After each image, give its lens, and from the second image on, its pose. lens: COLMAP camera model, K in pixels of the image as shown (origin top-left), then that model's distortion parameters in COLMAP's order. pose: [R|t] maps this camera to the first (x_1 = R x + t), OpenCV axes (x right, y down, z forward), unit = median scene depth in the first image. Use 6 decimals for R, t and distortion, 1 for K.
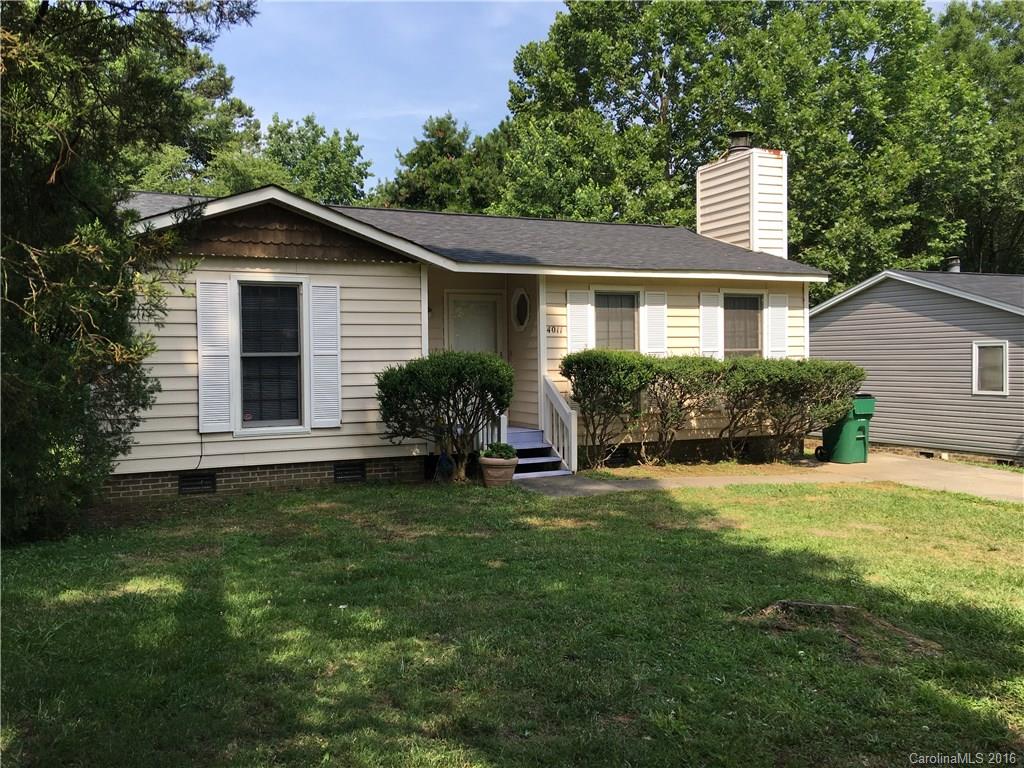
lens RADIAL K [[869.3, 0, 512.1], [0, 869.3, 383.2], [0, 0, 1]] dist [0.122301, -0.167275]
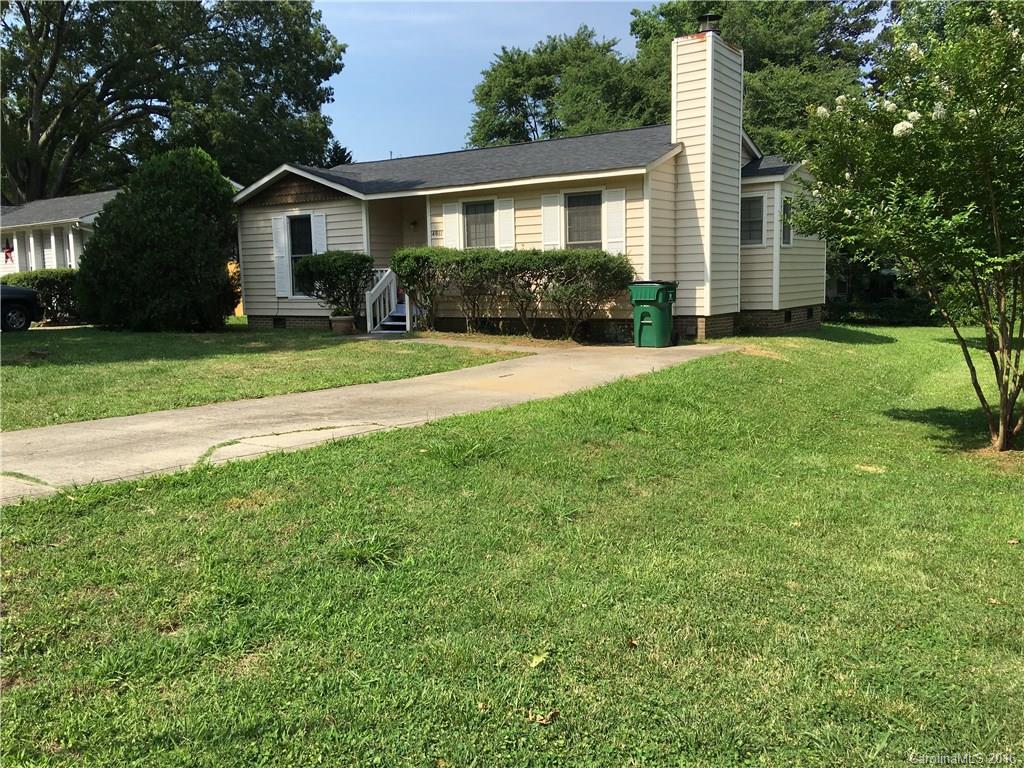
lens RADIAL K [[869.3, 0, 511.0], [0, 869.3, 384.1], [0, 0, 1]] dist [0.122301, -0.167275]
pose [[0.524841, 0.109350, -0.844147, 1.289766], [0.002582, 0.991505, 0.130043, -0.003182], [0.851196, -0.070431, 0.520100, 0.336556]]
